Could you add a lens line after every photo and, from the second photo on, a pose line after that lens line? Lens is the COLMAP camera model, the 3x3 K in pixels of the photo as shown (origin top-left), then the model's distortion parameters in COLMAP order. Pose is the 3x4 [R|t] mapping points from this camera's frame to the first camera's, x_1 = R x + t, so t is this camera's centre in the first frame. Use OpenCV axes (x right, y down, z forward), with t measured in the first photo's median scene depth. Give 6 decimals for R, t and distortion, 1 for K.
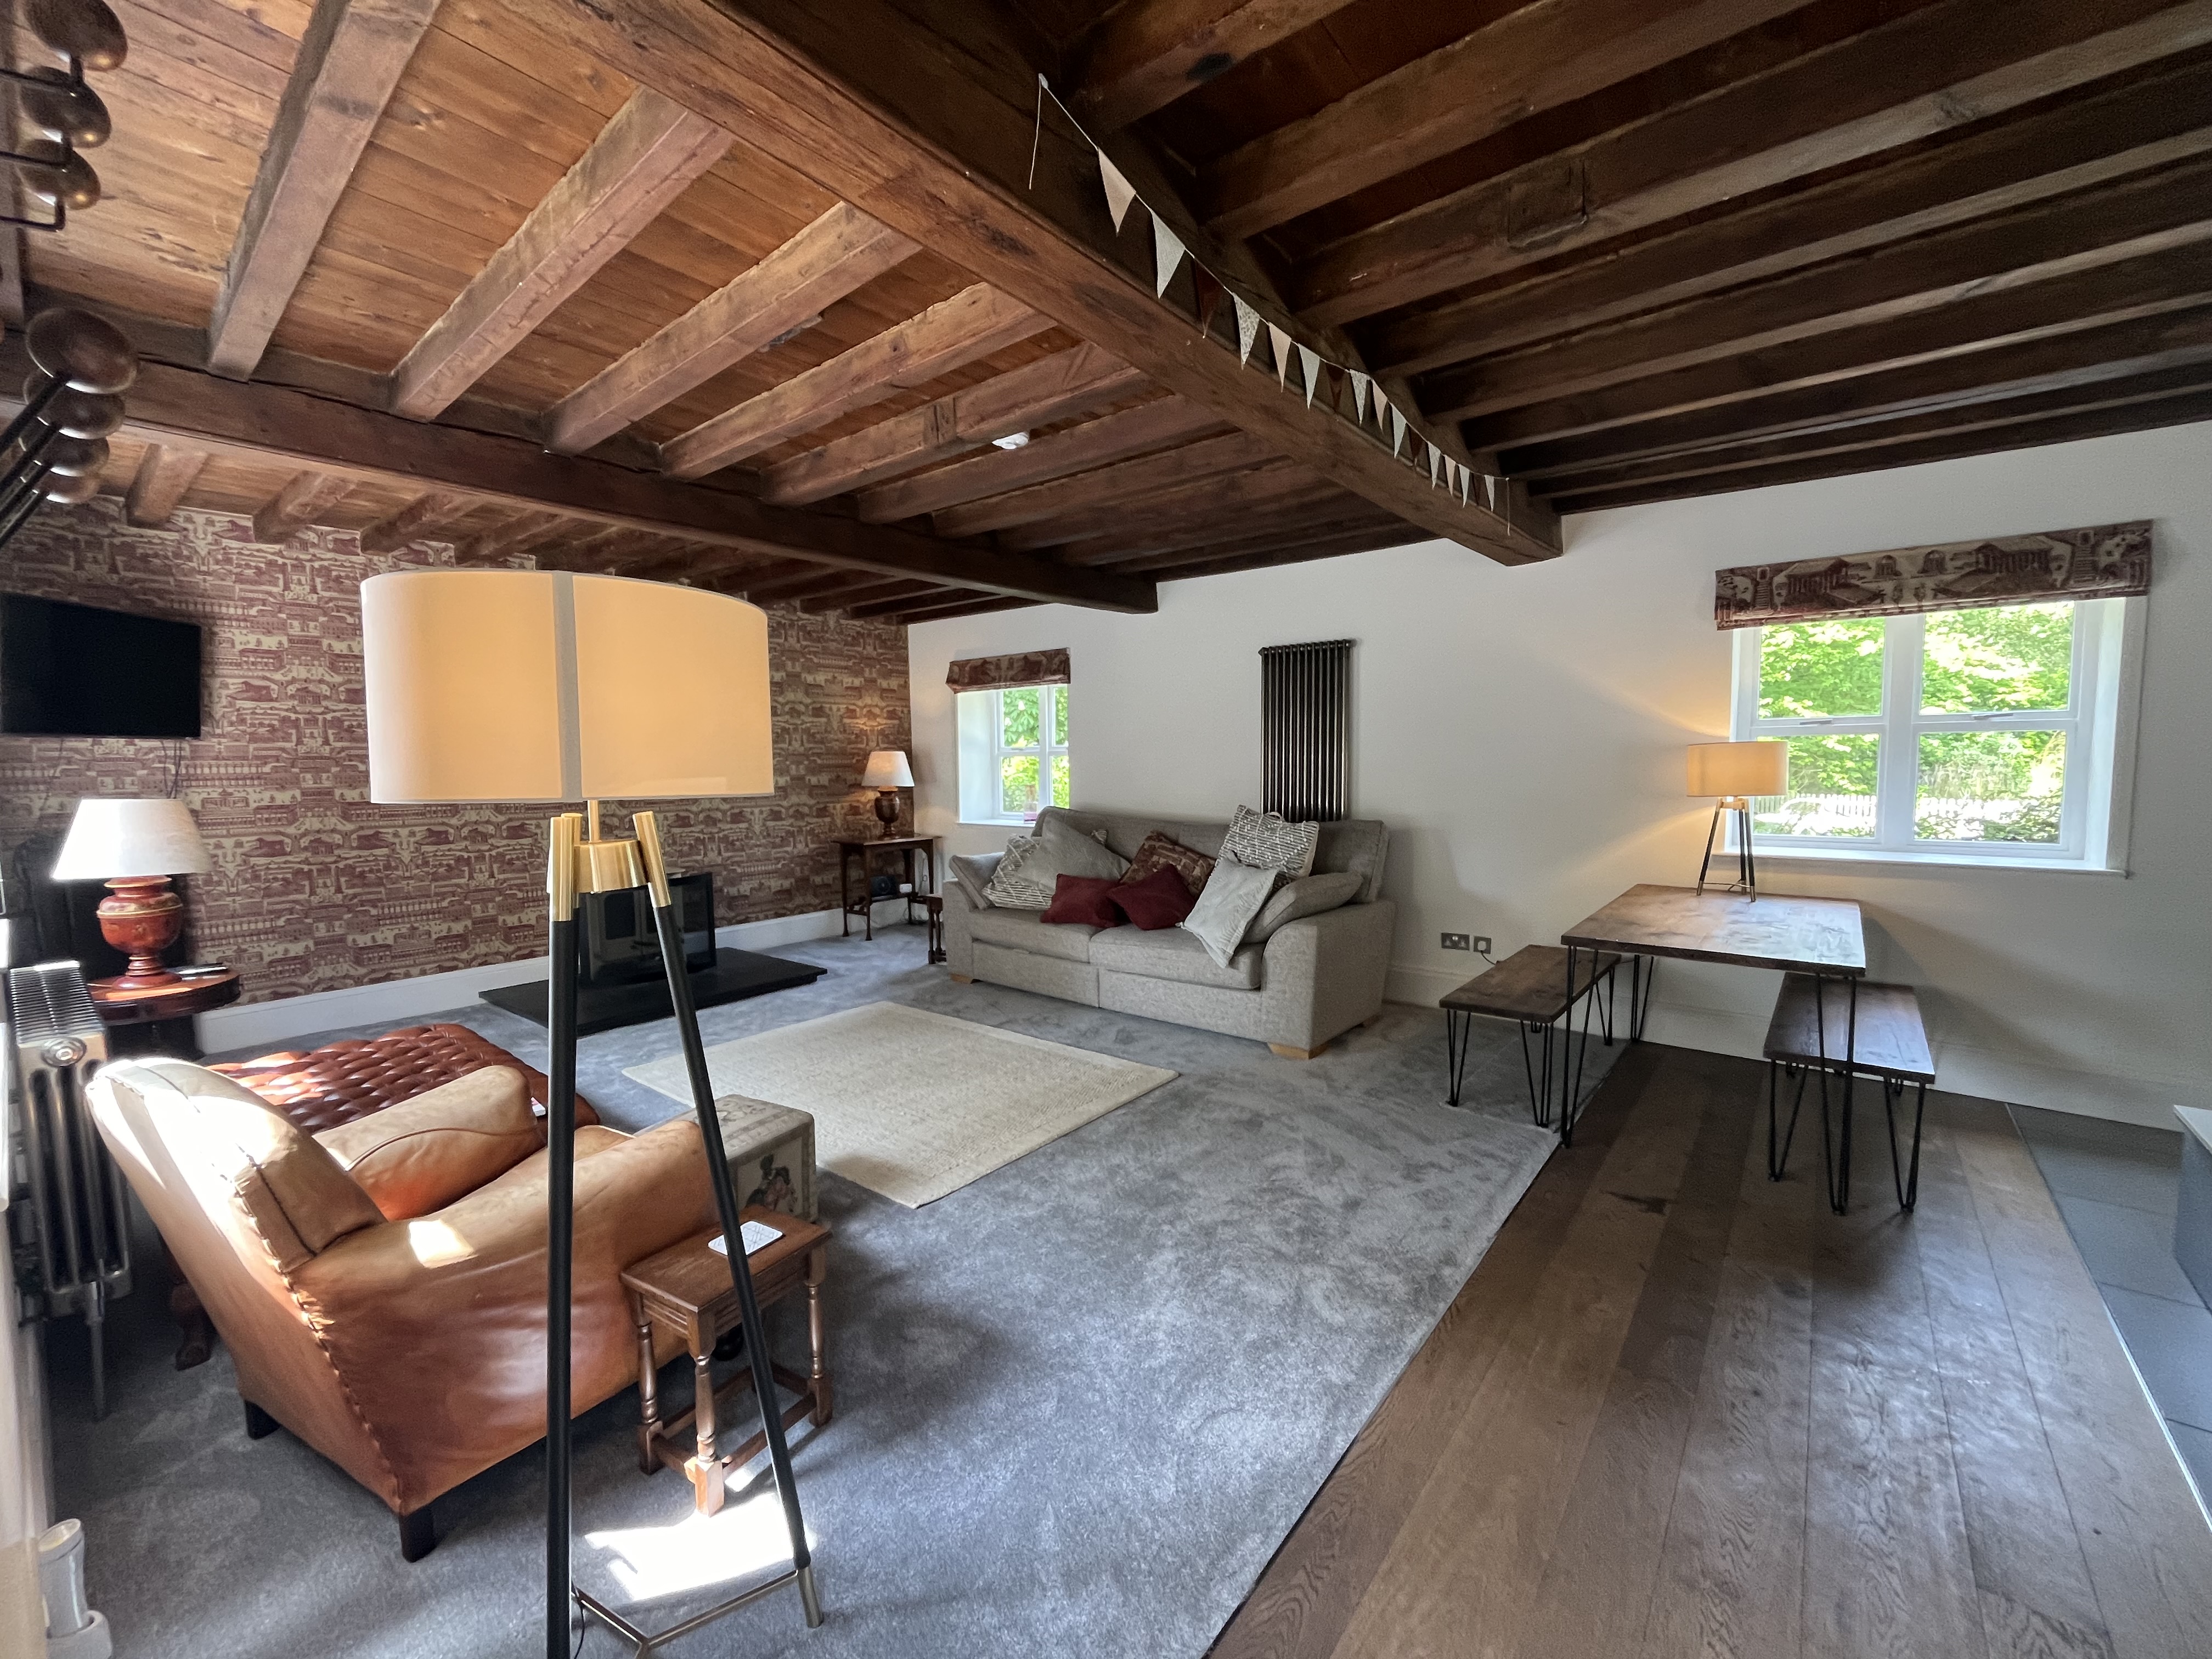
lens RADIAL K [[900.9, 0, 1106.0], [0, 900.9, 829.5], [0, 0, 1]] dist [-0.002990, -0.000547]
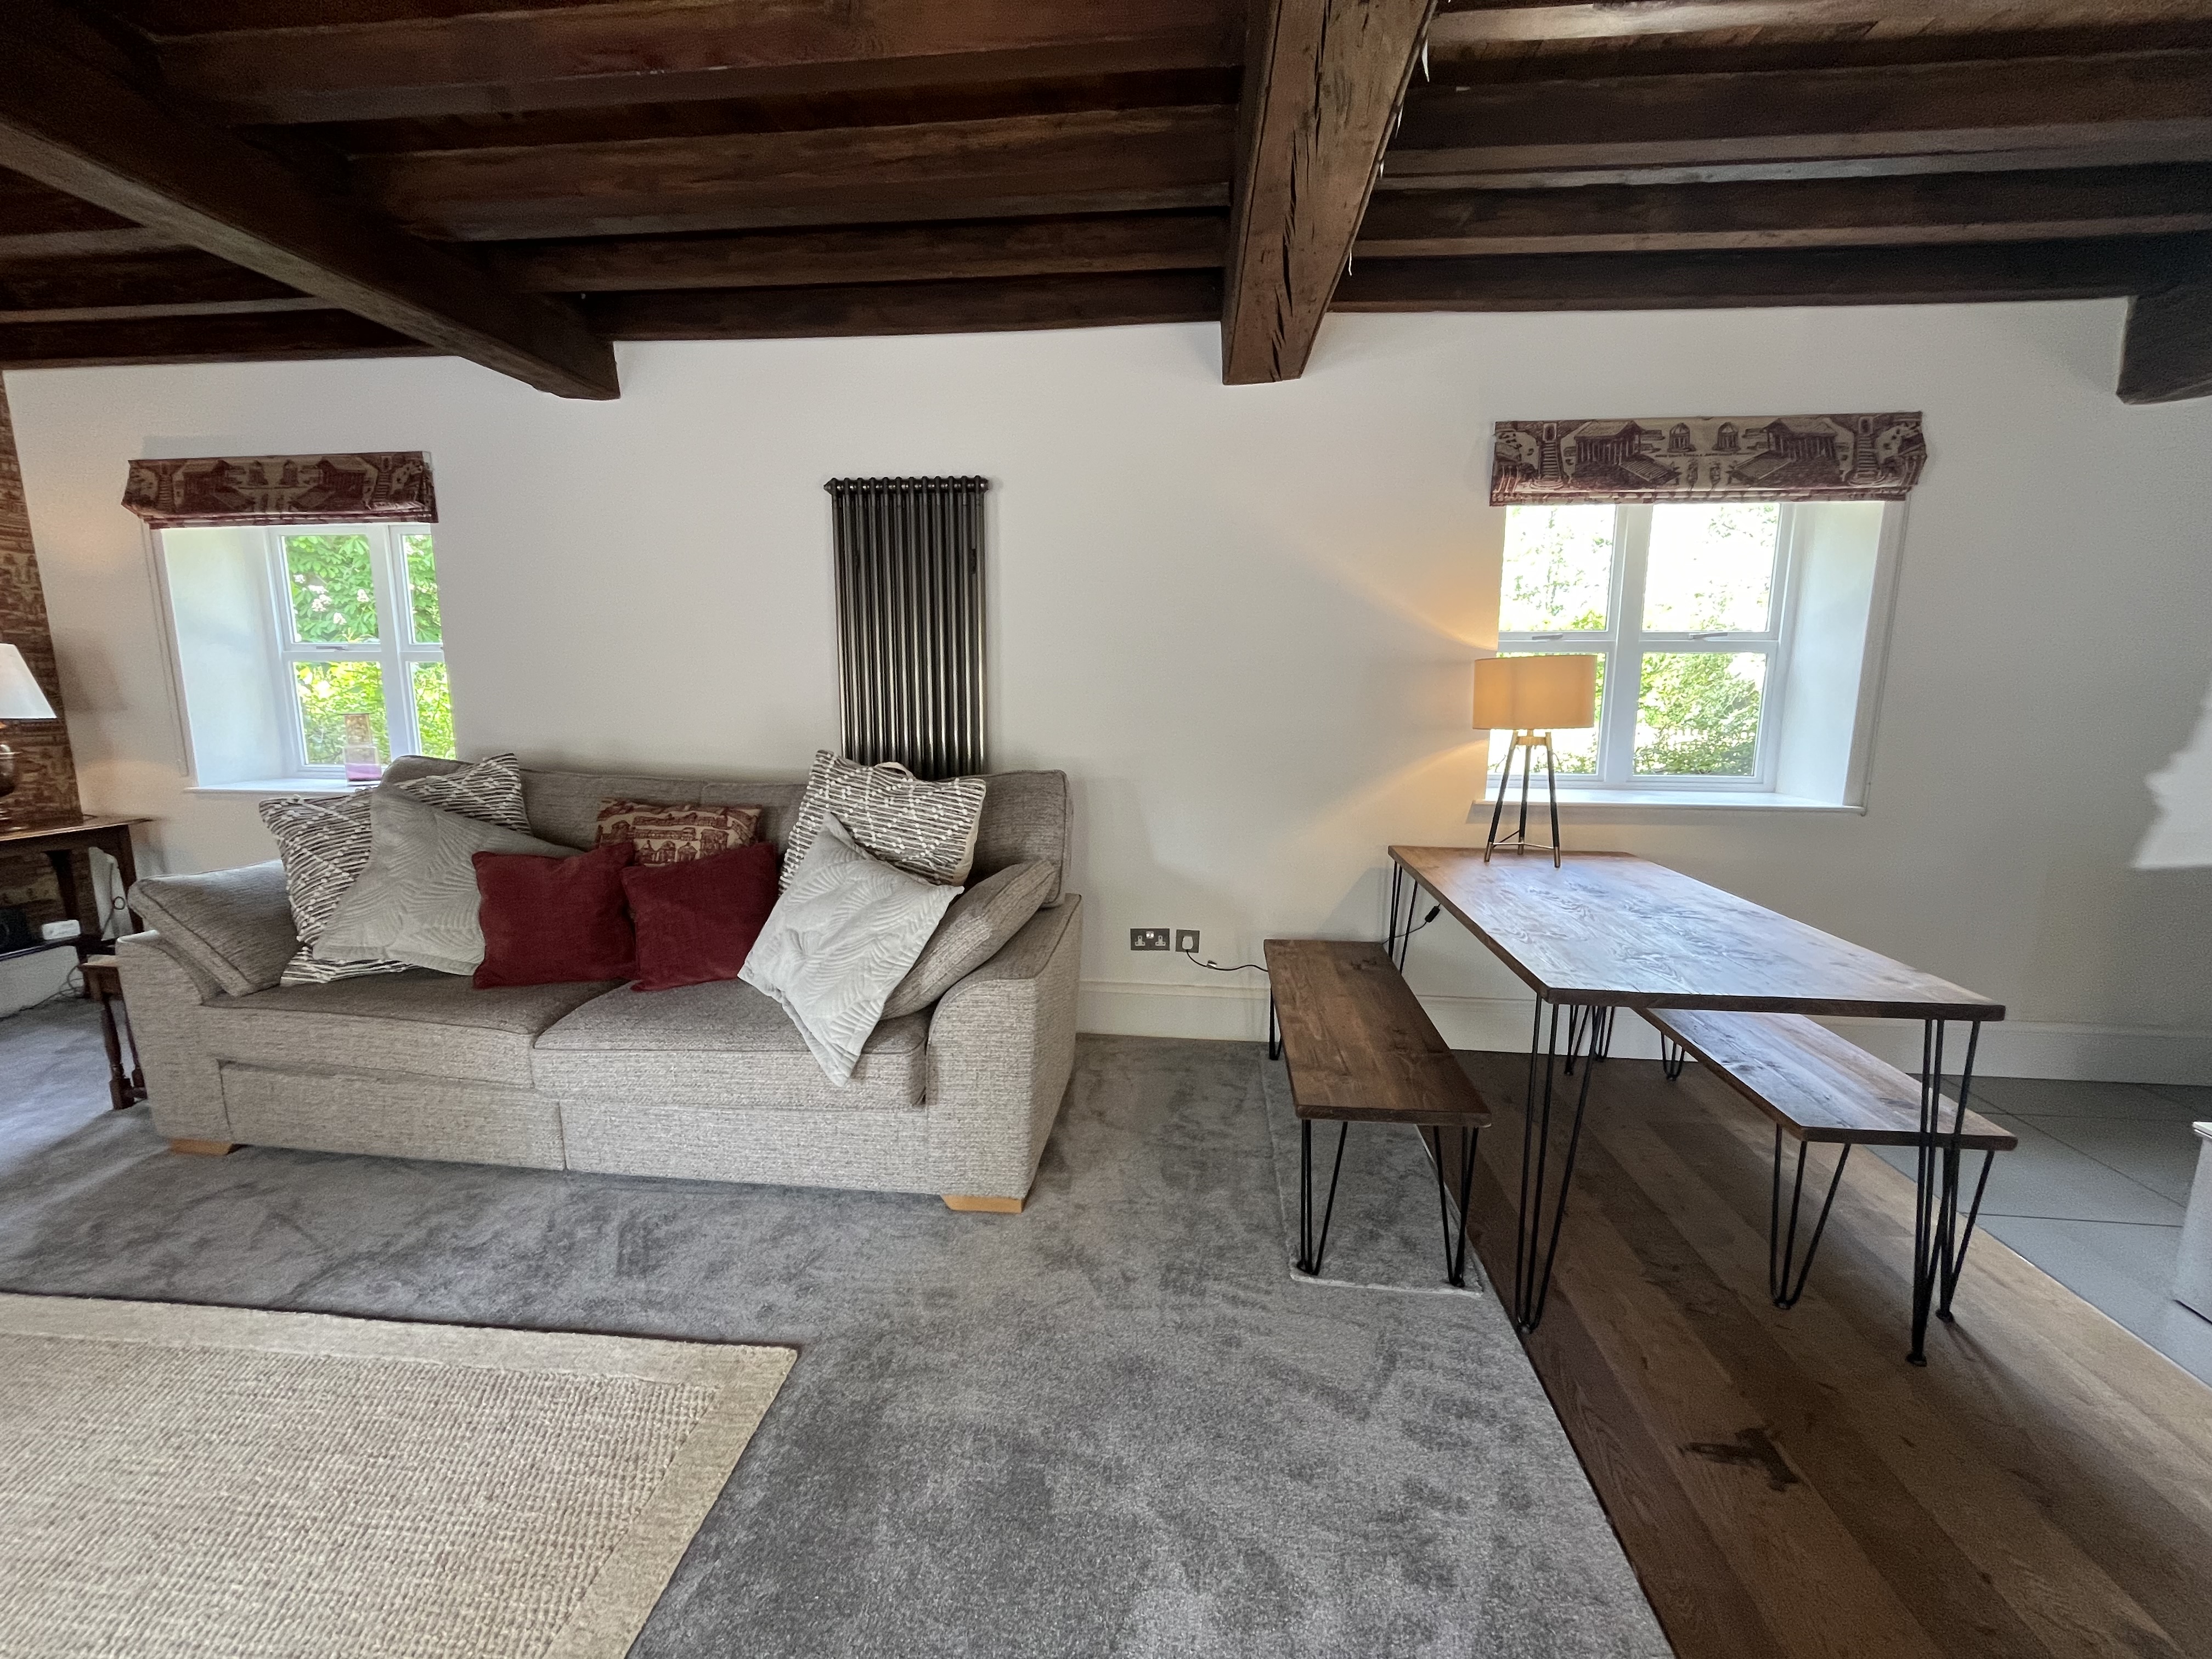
lens RADIAL K [[900.9, 0, 1106.0], [0, 900.9, 829.5], [0, 0, 1]] dist [-0.002990, -0.000547]
pose [[0.837581, -0.073508, 0.541345, -0.014536], [0.028730, 0.995462, 0.090720, -0.028111], [-0.545557, -0.060433, 0.835892, 0.497629]]
